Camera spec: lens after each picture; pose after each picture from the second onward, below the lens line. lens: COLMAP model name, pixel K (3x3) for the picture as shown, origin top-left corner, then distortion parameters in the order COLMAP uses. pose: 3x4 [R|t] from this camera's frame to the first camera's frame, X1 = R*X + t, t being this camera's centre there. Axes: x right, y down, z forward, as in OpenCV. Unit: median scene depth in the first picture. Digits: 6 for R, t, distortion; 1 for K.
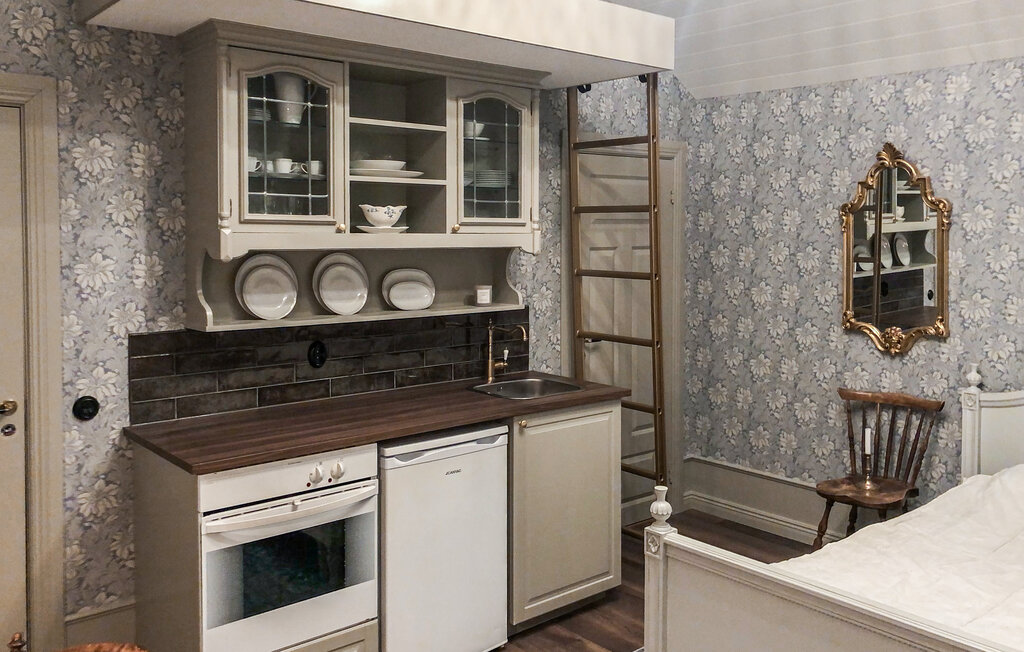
lens RADIAL K [[864.8, 0, 470.1], [0, 864.8, 271.3], [0, 0, 1]] dist [0.073696, -0.003954]
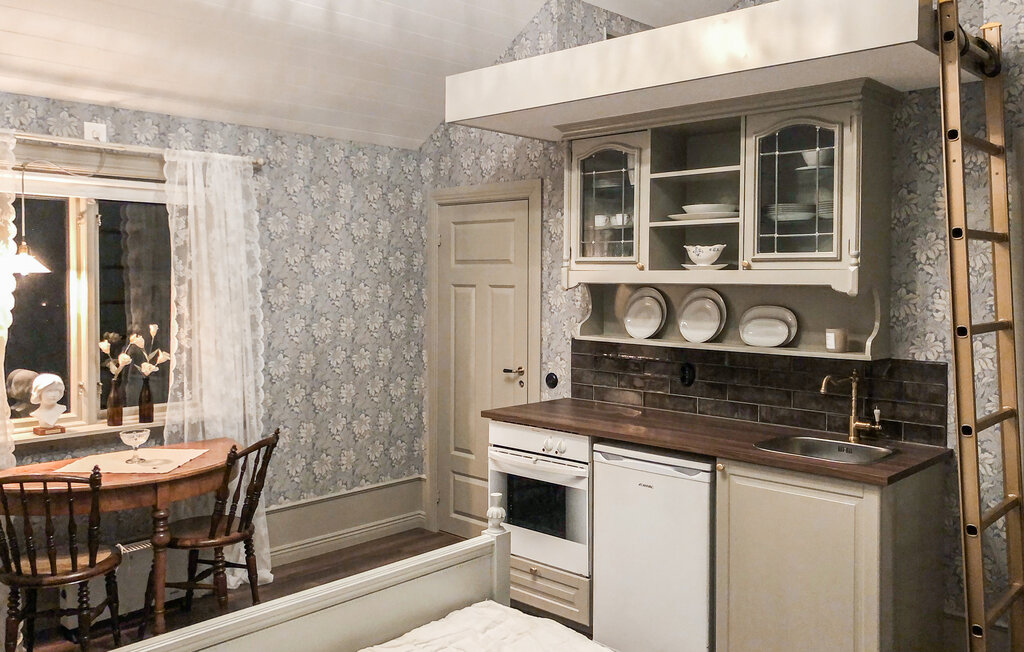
lens RADIAL K [[864.8, 0, 470.1], [0, 864.8, 271.3], [0, 0, 1]] dist [0.073696, -0.003954]
pose [[0.095510, -0.001941, -0.995427, 1.011336], [-0.040298, 0.999171, -0.005815, -0.025335], [0.994612, 0.040669, 0.095353, 0.623583]]
